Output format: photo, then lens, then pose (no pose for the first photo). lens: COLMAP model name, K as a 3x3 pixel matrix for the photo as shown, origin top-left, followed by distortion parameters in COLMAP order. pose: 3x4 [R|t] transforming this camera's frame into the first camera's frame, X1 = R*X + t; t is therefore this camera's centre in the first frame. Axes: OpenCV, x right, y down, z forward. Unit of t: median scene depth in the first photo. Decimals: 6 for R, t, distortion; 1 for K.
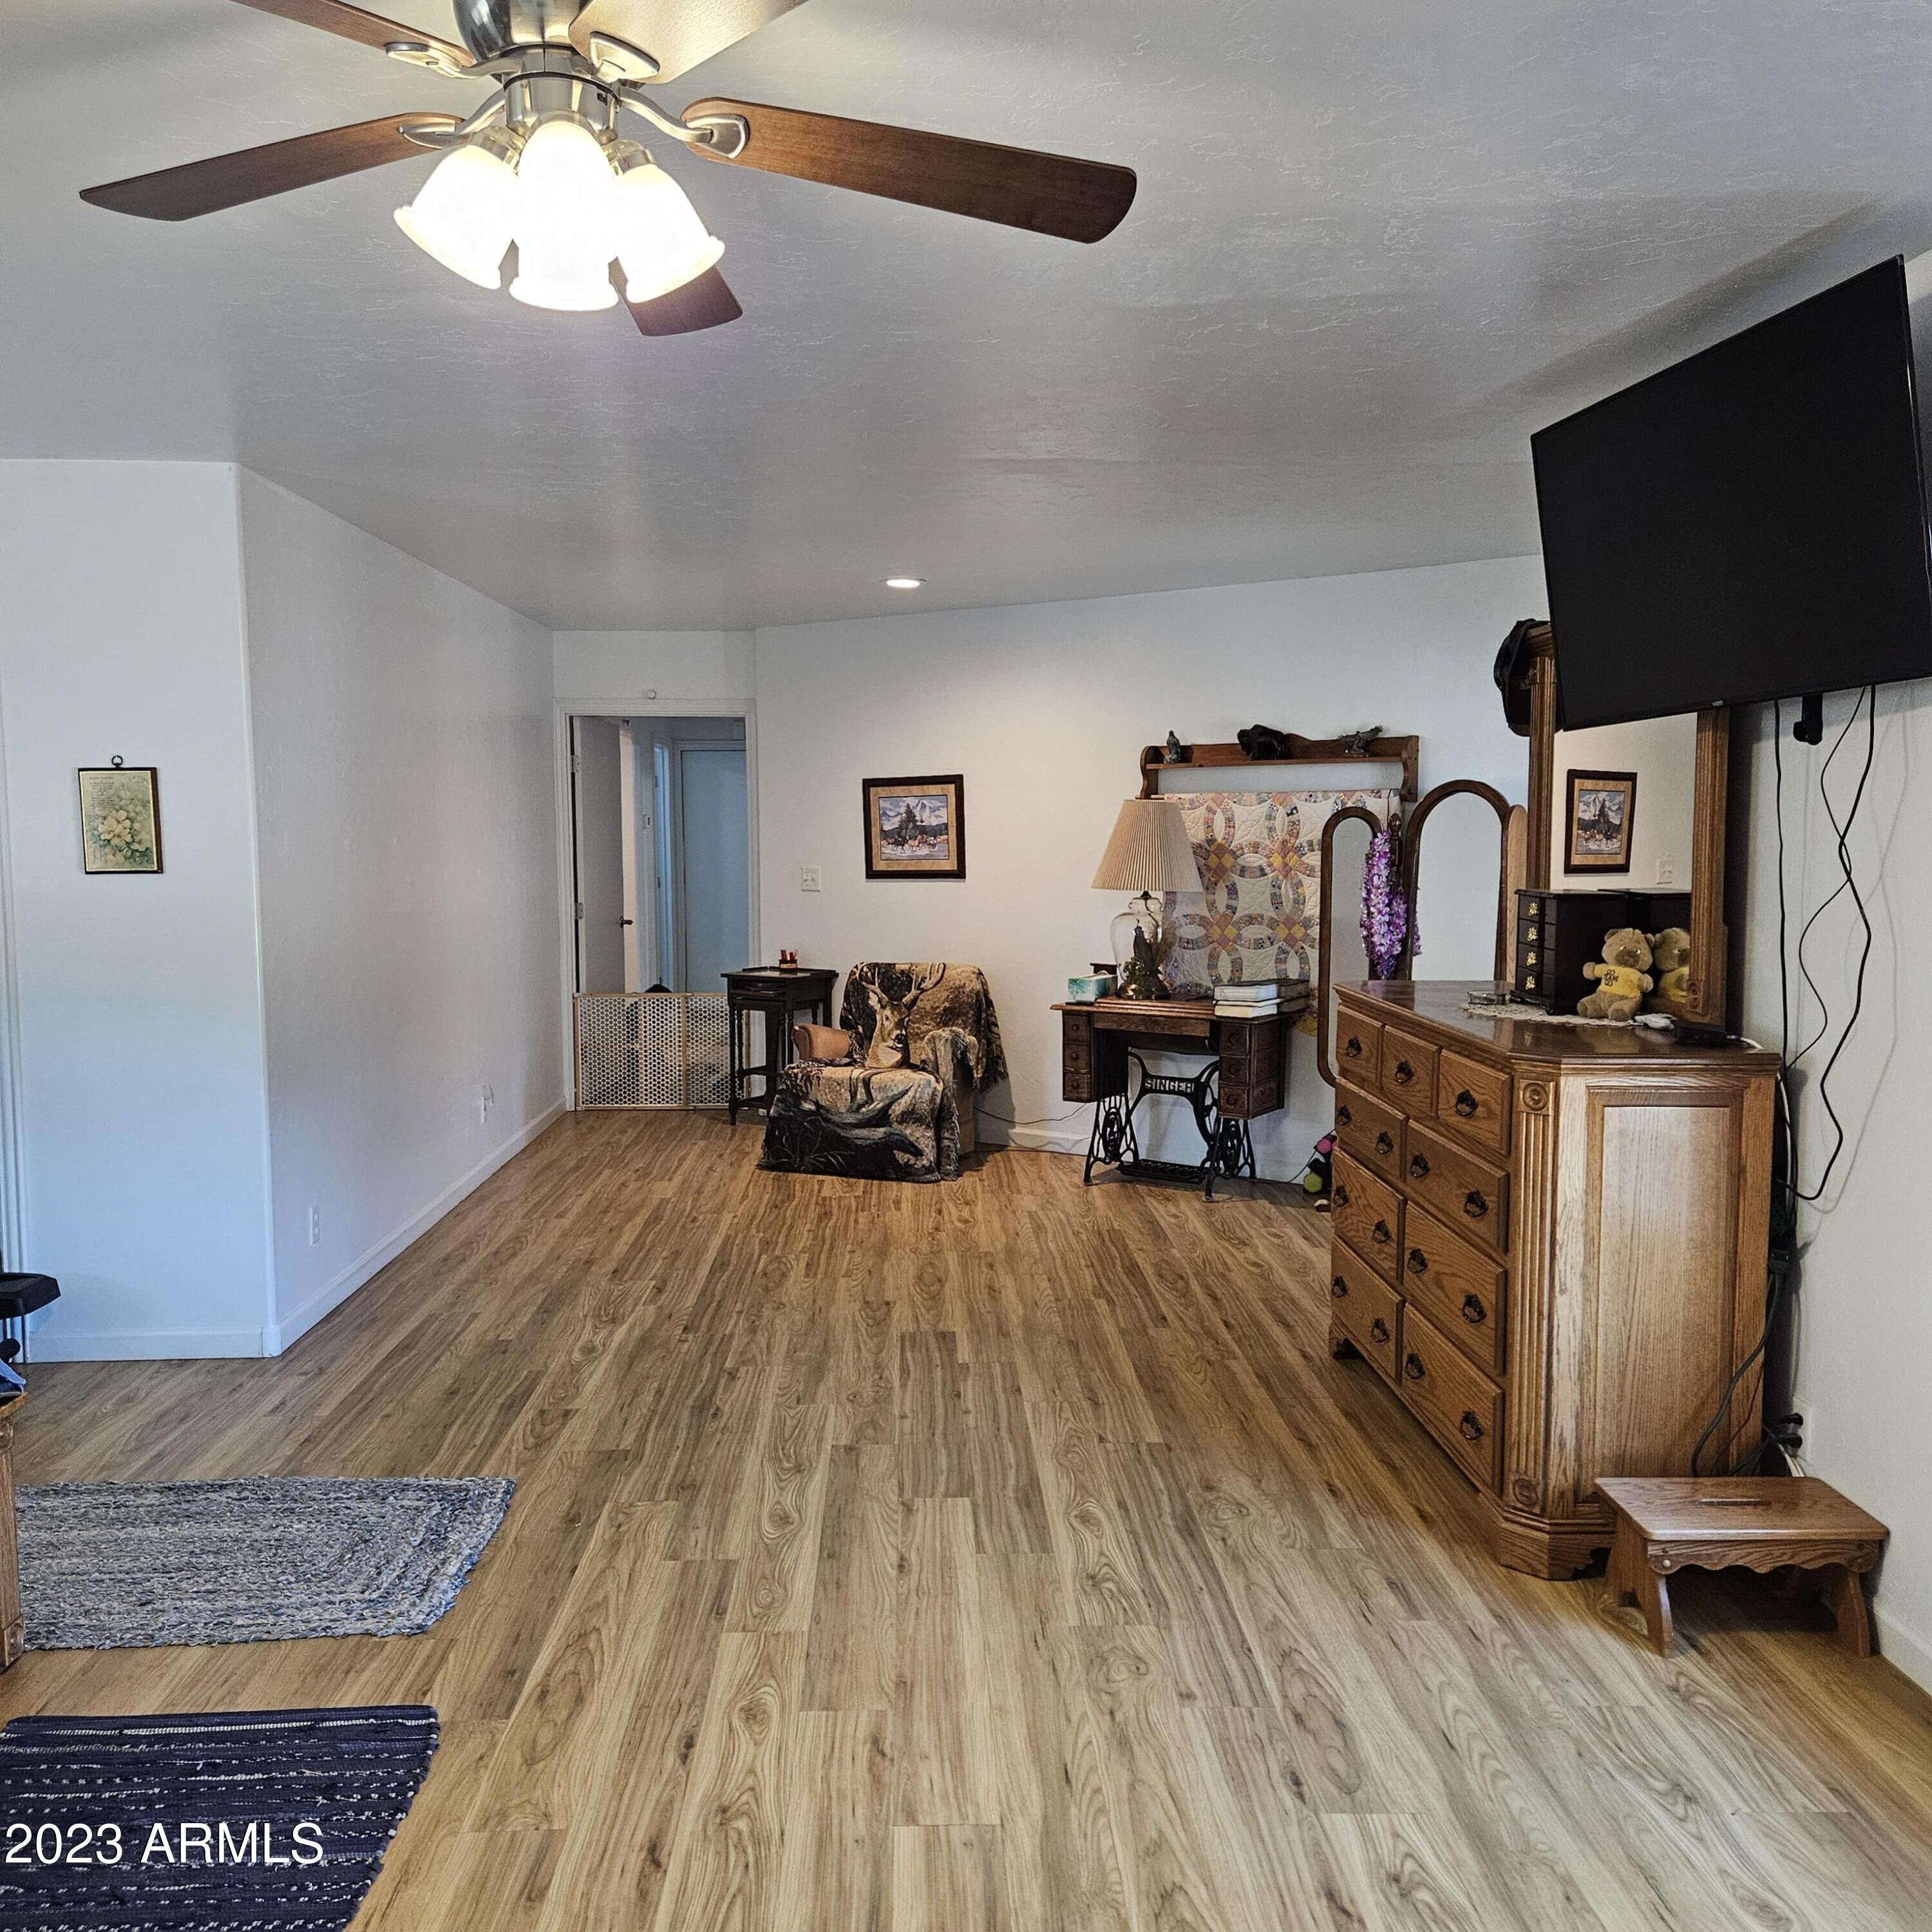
lens RADIAL K [[1722.7, 0, 962.3], [0, 1722.7, 966.3], [0, 0, 1]] dist [0.081633, -0.076870]
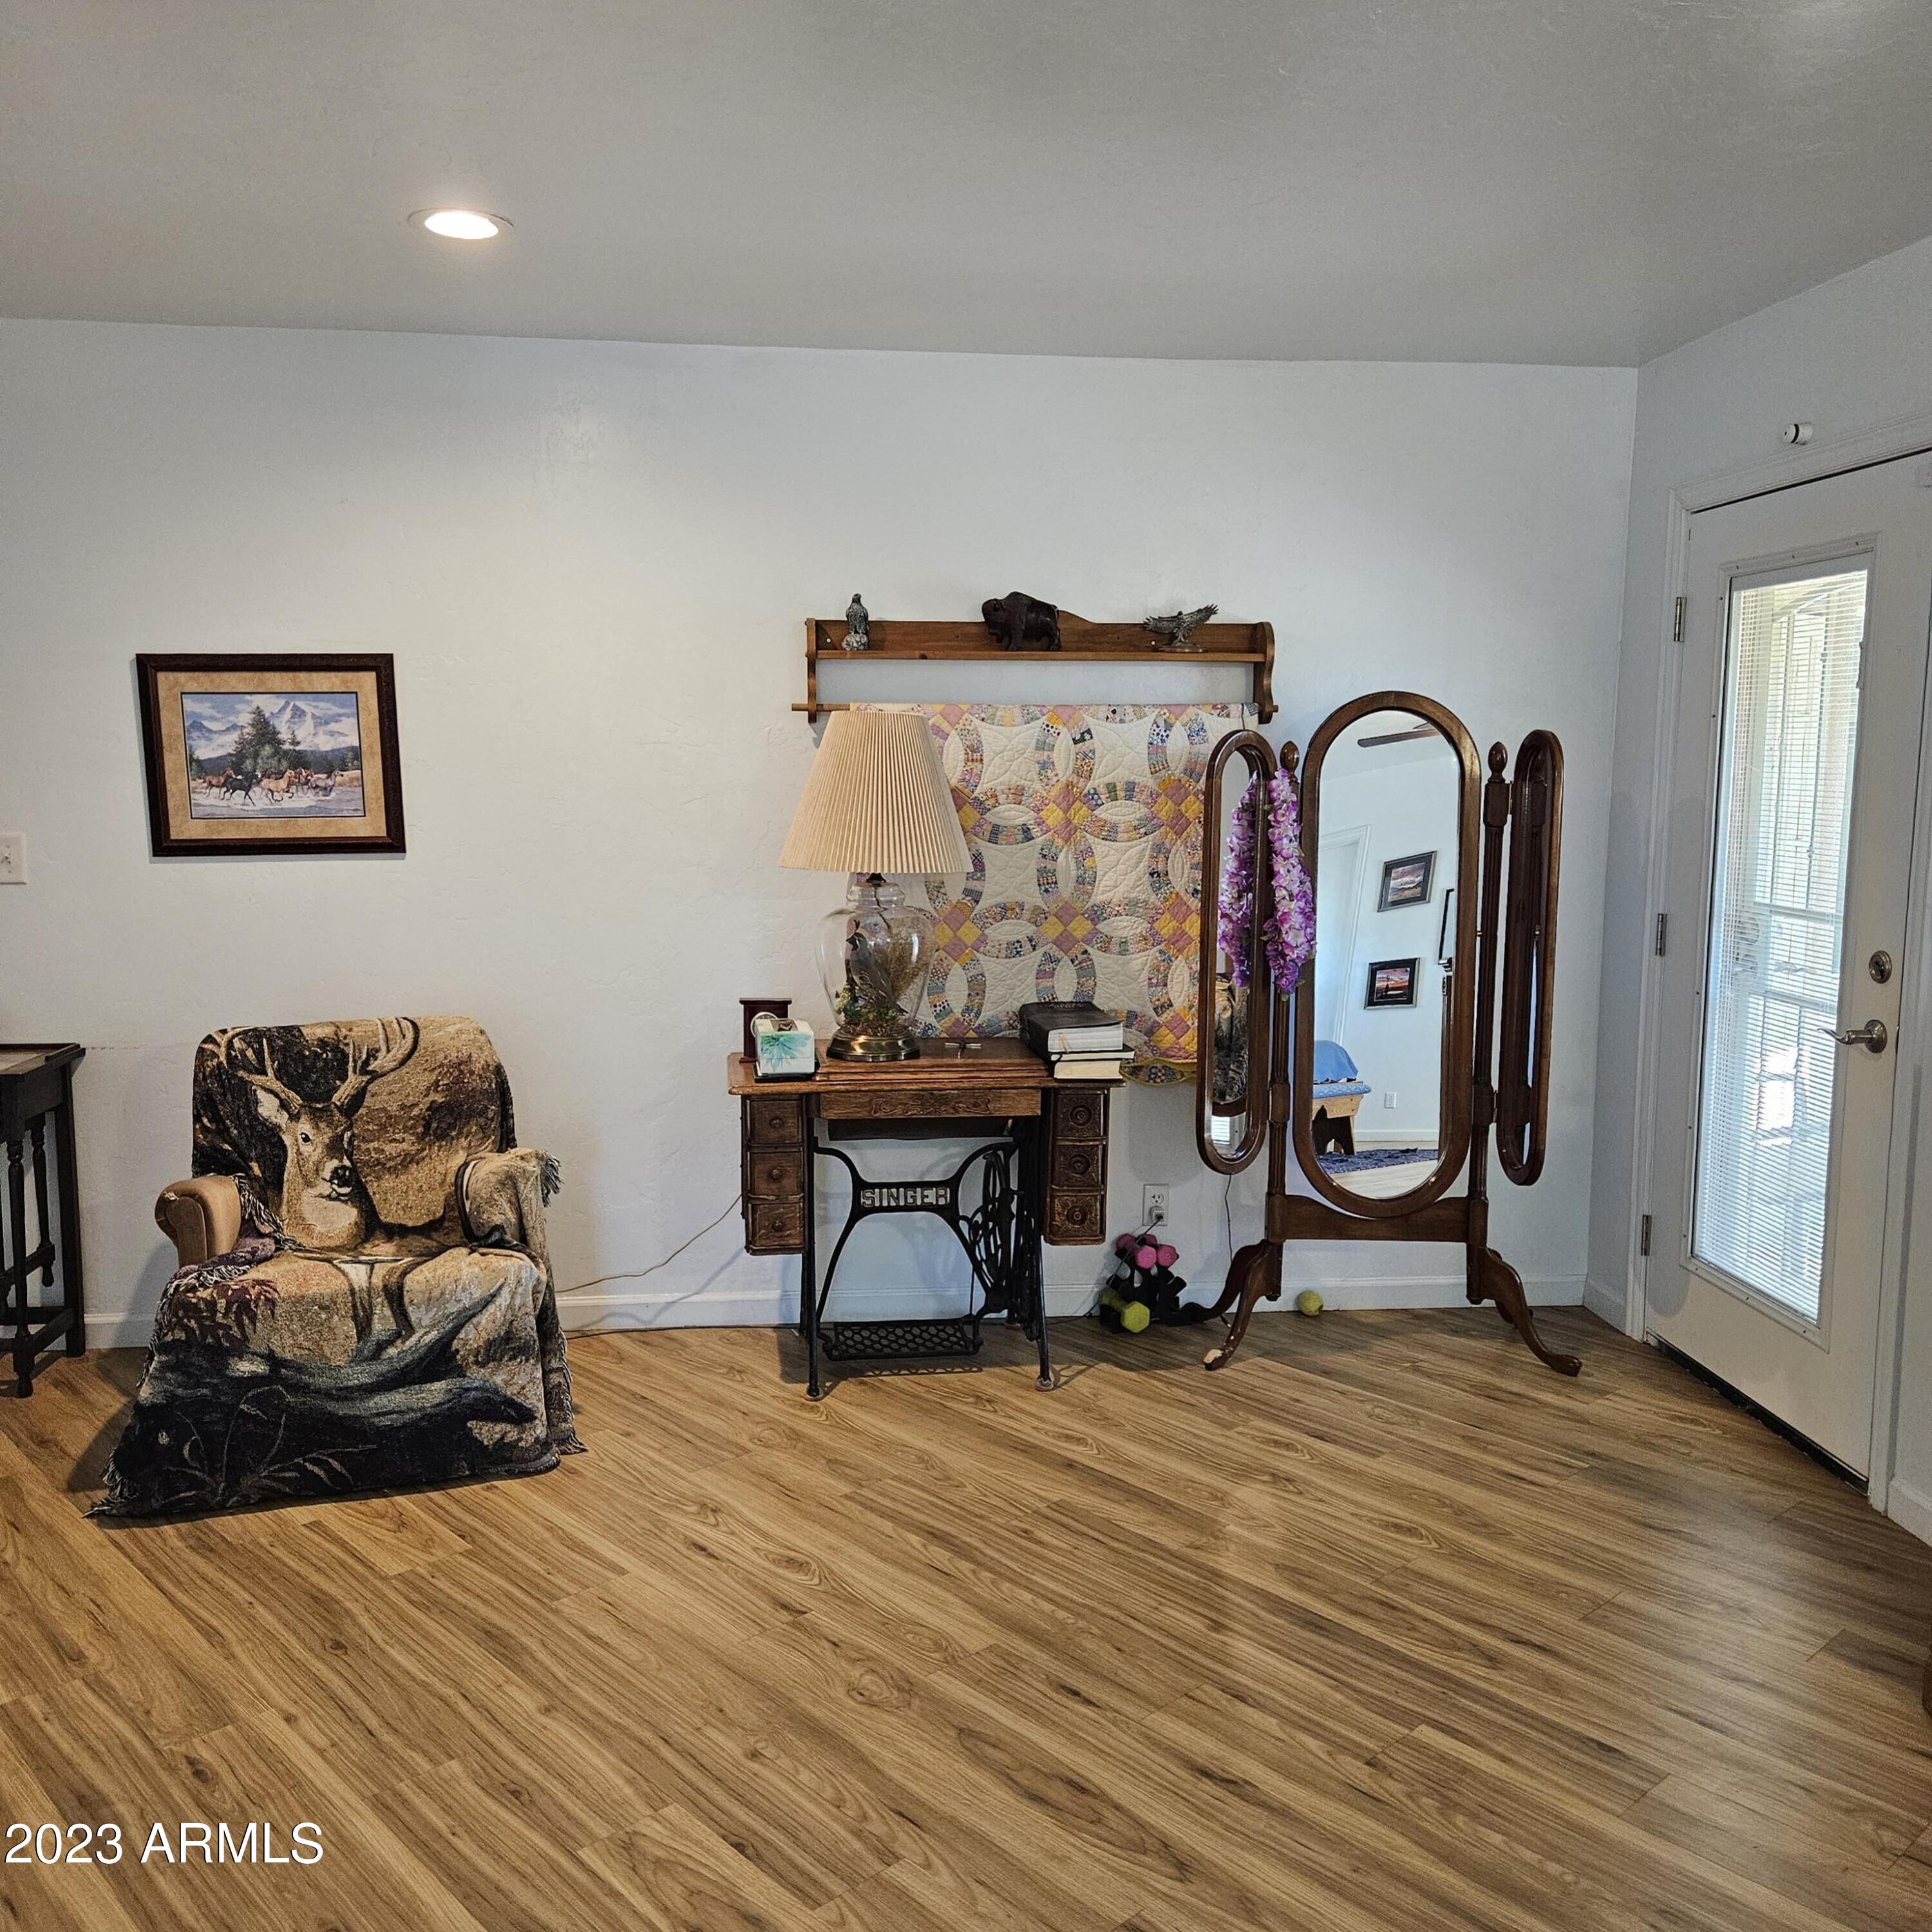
lens RADIAL K [[1722.7, 0, 970.6], [0, 1722.7, 969.3], [0, 0, 1]] dist [0.081633, -0.076870]
pose [[0.752215, -0.075650, 0.654561, -0.245849], [0.046746, 0.997011, 0.061508, -0.044596], [-0.657258, -0.015669, 0.753503, 0.538831]]
